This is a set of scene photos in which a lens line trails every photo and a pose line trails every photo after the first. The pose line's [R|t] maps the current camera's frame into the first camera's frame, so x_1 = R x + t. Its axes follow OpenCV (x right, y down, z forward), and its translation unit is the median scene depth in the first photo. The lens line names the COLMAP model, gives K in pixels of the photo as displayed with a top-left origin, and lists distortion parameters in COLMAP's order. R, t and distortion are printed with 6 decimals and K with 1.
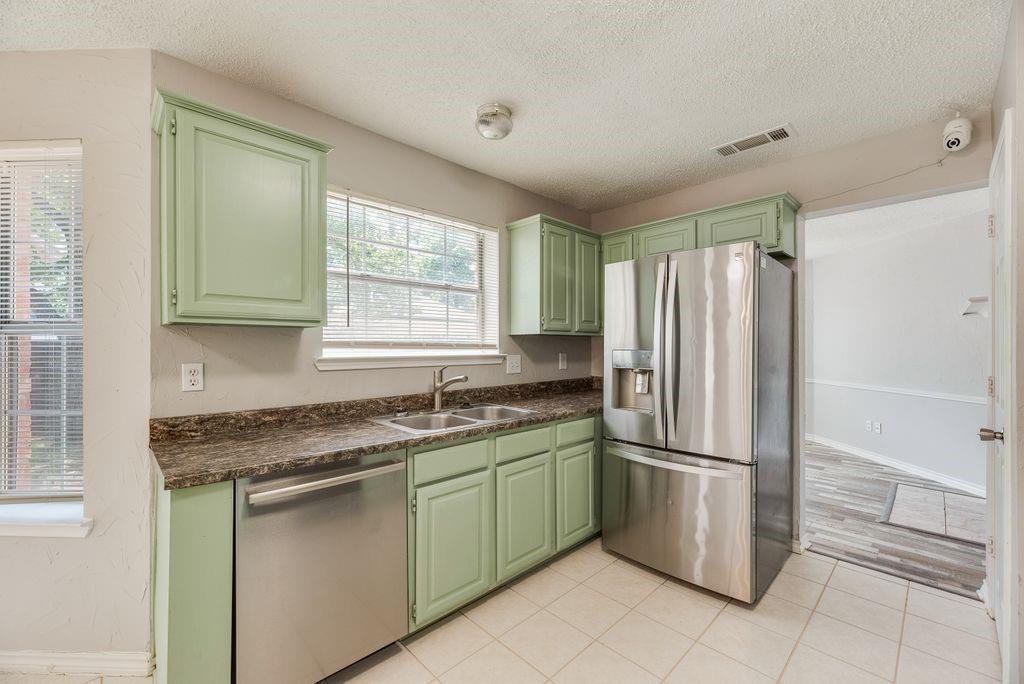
lens RADIAL K [[414.2, 0, 512.0], [0, 414.2, 342.0], [0, 0, 1]] dist [-0.002379, -0.000585]
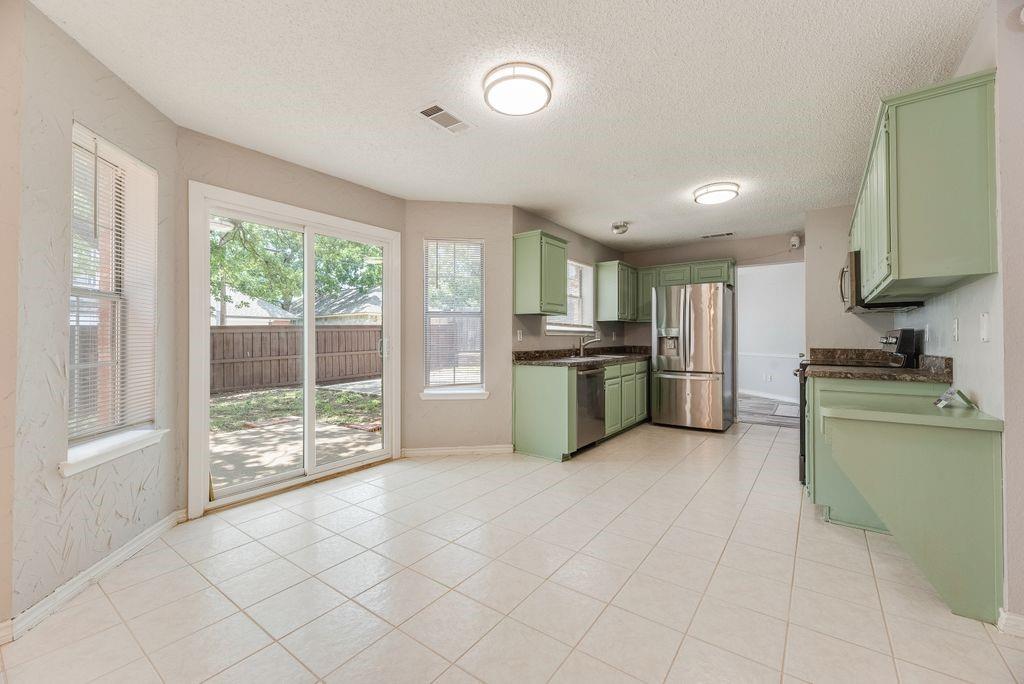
lens RADIAL K [[424.1, 0, 513.1], [0, 424.1, 328.7], [0, 0, 1]] dist [0.001135, -0.000055]
pose [[0.985759, 0.002700, 0.168145, -0.836128], [-0.000731, 0.999930, -0.011773, 0.048577], [-0.168165, 0.011482, 0.985692, -0.999722]]
